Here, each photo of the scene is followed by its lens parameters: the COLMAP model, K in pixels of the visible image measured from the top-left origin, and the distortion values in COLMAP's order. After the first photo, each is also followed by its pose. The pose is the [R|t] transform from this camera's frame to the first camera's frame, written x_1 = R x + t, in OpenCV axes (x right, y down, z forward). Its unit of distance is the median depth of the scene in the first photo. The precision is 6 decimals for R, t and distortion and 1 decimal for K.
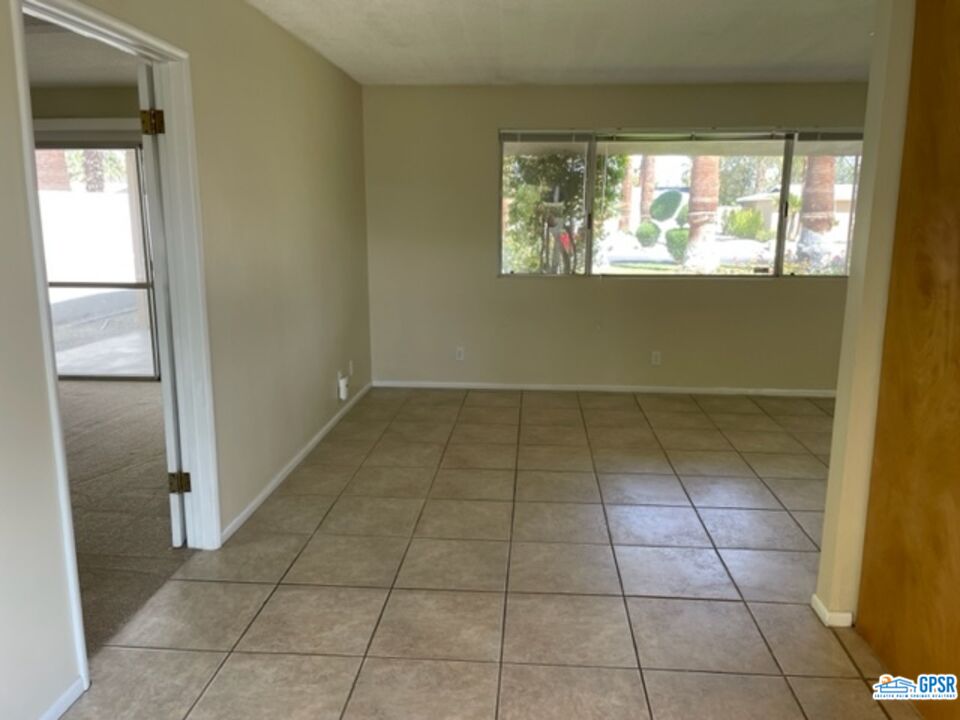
lens RADIAL K [[727.4, 0, 484.7], [0, 727.4, 353.5], [0, 0, 1]] dist [0.067046, -0.054828]
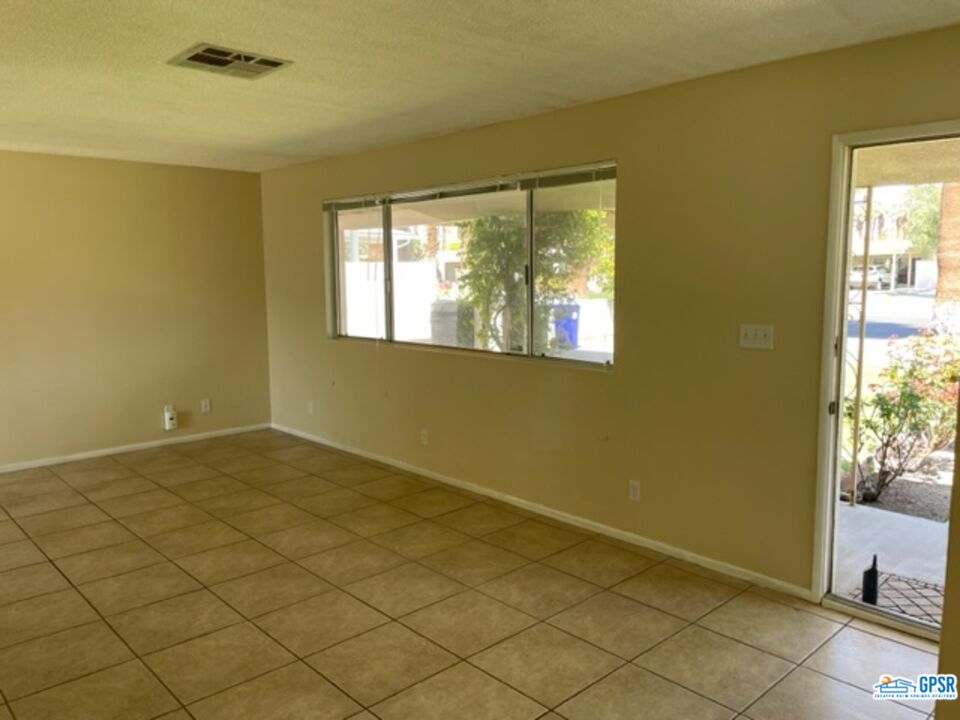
lens RADIAL K [[727.4, 0, 483.5], [0, 727.4, 354.5], [0, 0, 1]] dist [0.067046, -0.054828]
pose [[0.731640, 0.067689, -0.678322, 0.936671], [-0.119237, 0.992425, -0.029577, -0.081223], [0.671182, 0.102521, 0.734169, 0.402559]]
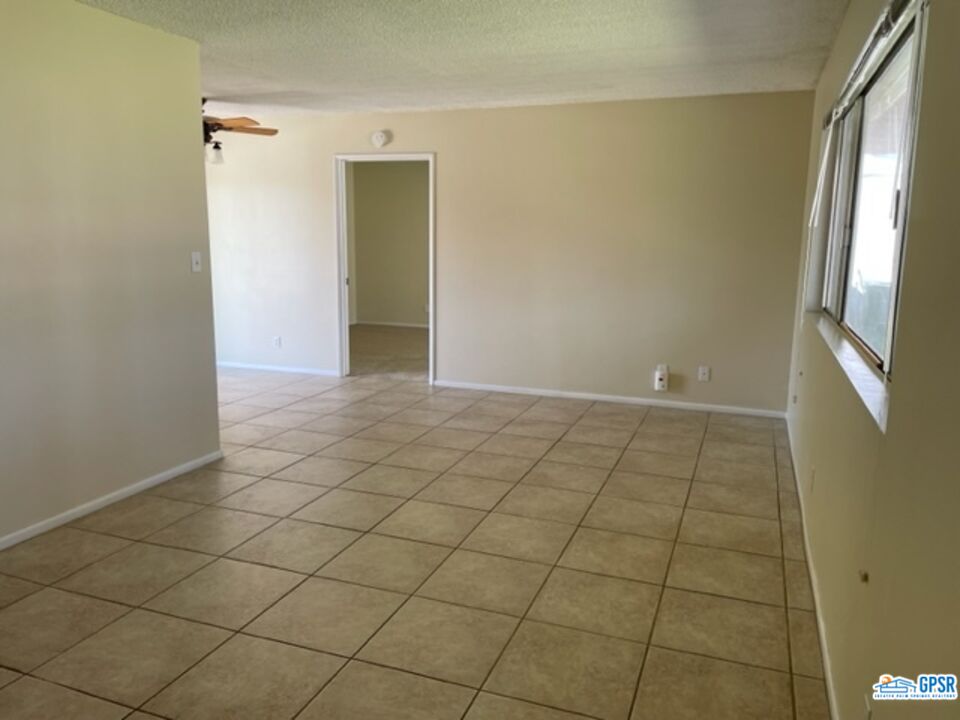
lens RADIAL K [[727.4, 0, 480.9], [0, 727.4, 355.7], [0, 0, 1]] dist [0.067046, -0.054828]
pose [[-0.281276, 0.154394, -0.947125, 0.876161], [-0.201619, 0.955435, 0.215625, -0.163778], [0.938208, 0.251608, -0.237612, 0.919874]]
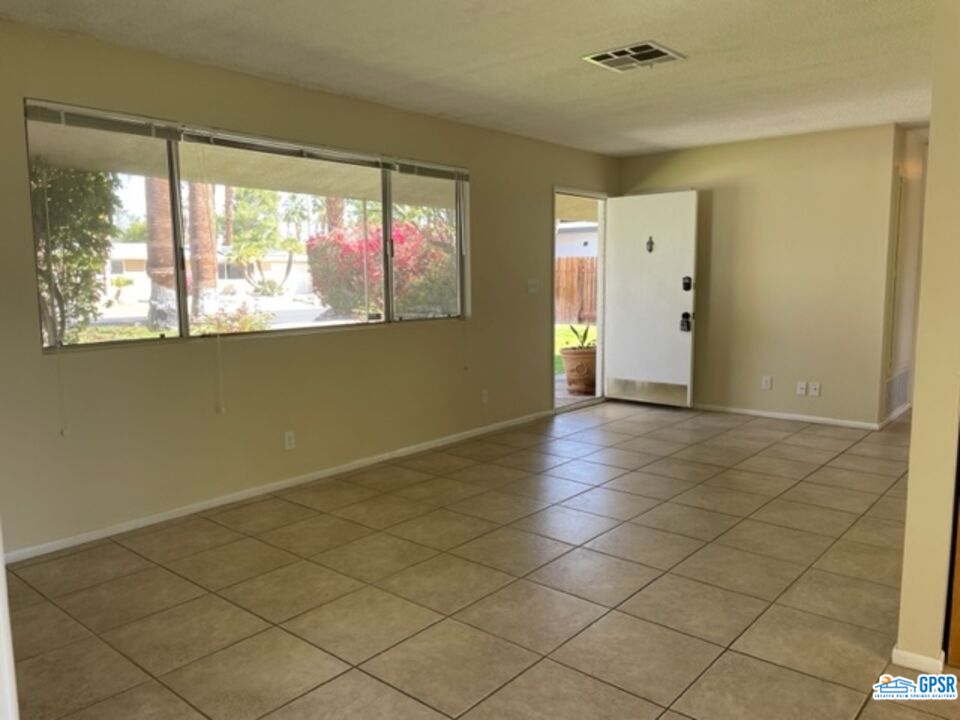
lens RADIAL K [[727.4, 0, 485.3], [0, 727.4, 358.6], [0, 0, 1]] dist [0.067046, -0.054828]
pose [[0.590591, -0.106007, 0.799978, -0.251736], [0.165951, 0.986100, 0.008156, -0.051714], [-0.789723, 0.127941, 0.599974, 0.400815]]
